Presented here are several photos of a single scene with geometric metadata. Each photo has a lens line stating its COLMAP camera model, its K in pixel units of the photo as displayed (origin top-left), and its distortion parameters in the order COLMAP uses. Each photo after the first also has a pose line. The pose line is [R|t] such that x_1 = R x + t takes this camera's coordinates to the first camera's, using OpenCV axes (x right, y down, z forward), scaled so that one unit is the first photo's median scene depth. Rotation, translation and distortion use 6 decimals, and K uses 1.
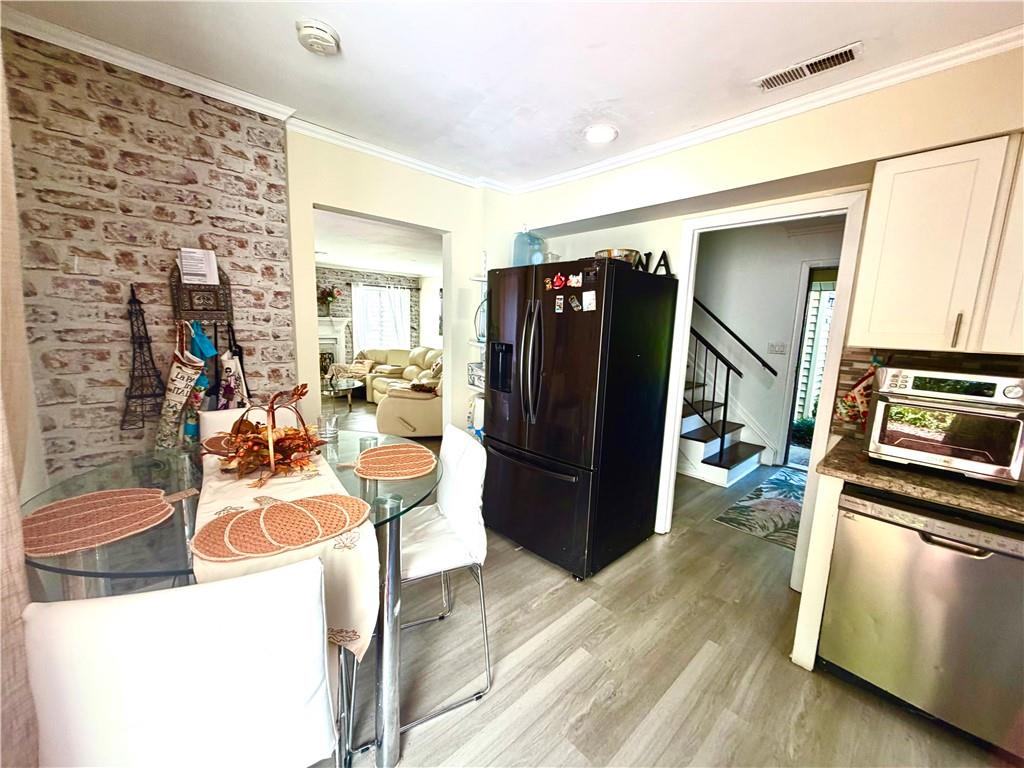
lens RADIAL K [[406.0, 0, 509.7], [0, 406.0, 386.3], [0, 0, 1]] dist [-0.000385, -0.000172]
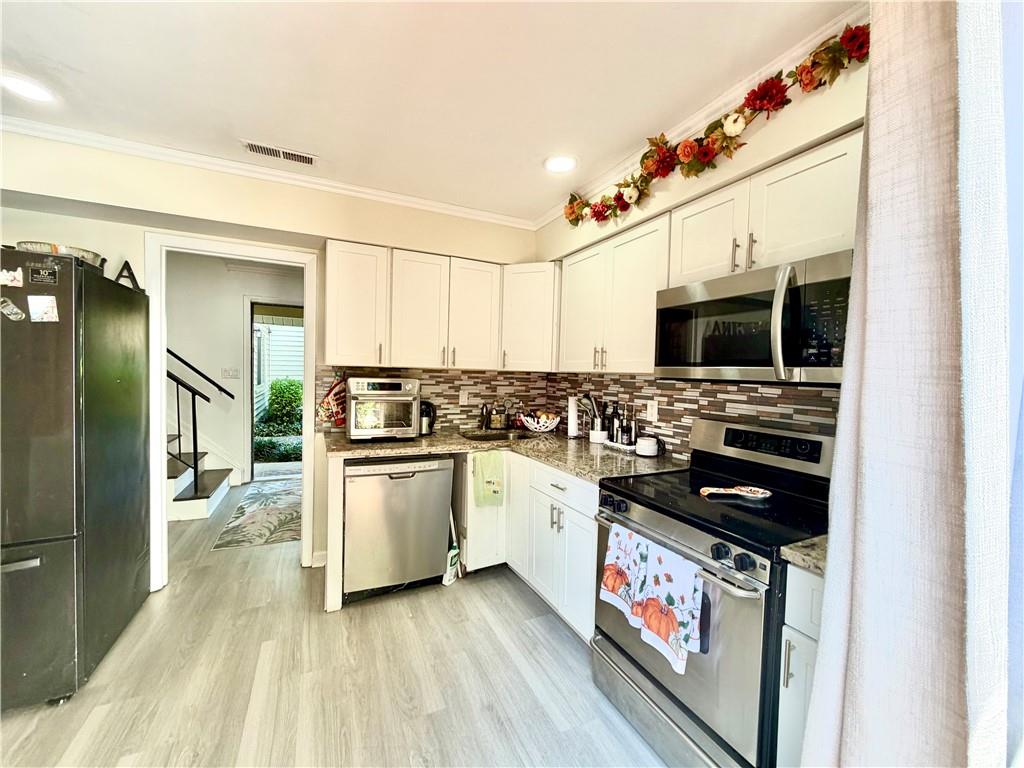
lens RADIAL K [[406.0, 0, 509.7], [0, 406.0, 386.3], [0, 0, 1]] dist [-0.000385, -0.000172]
pose [[0.303276, -0.058193, 0.951124, -0.261808], [0.126420, 0.991768, 0.020369, 0.021868], [-0.944480, 0.114063, 0.308136, -0.008648]]
